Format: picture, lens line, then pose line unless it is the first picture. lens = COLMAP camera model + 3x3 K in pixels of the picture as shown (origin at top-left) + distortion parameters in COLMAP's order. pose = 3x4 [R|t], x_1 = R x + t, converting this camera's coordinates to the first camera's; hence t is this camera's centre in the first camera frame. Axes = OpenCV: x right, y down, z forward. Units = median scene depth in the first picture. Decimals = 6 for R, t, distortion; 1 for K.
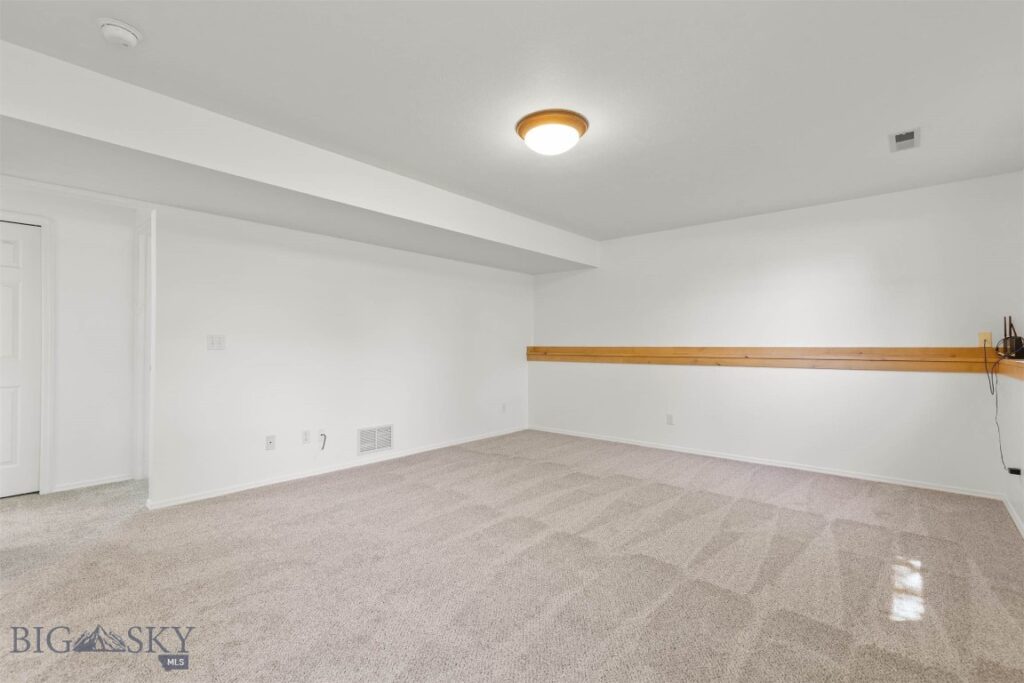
lens RADIAL K [[459.3, 0, 516.1], [0, 459.3, 336.6], [0, 0, 1]] dist [0.002620, 0.000515]
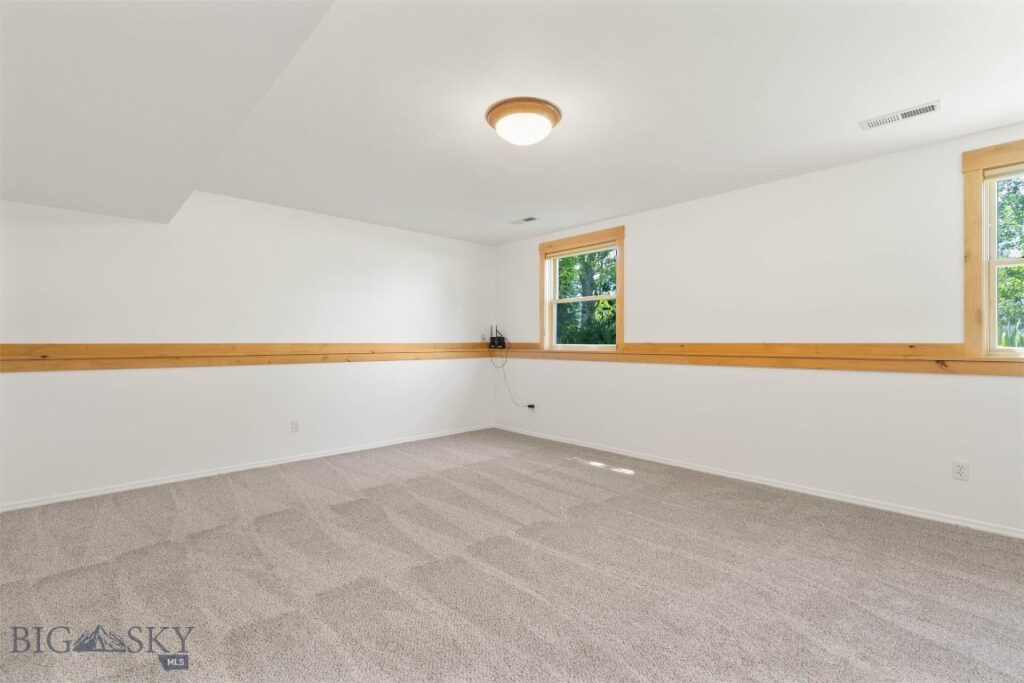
lens RADIAL K [[459.3, 0, 510.6], [0, 459.3, 340.9], [0, 0, 1]] dist [0.002620, 0.000515]
pose [[0.104618, -0.001253, 0.994512, -0.745153], [-0.024075, 0.999703, 0.003792, 0.007722], [-0.994221, -0.024339, 0.104556, 0.768167]]
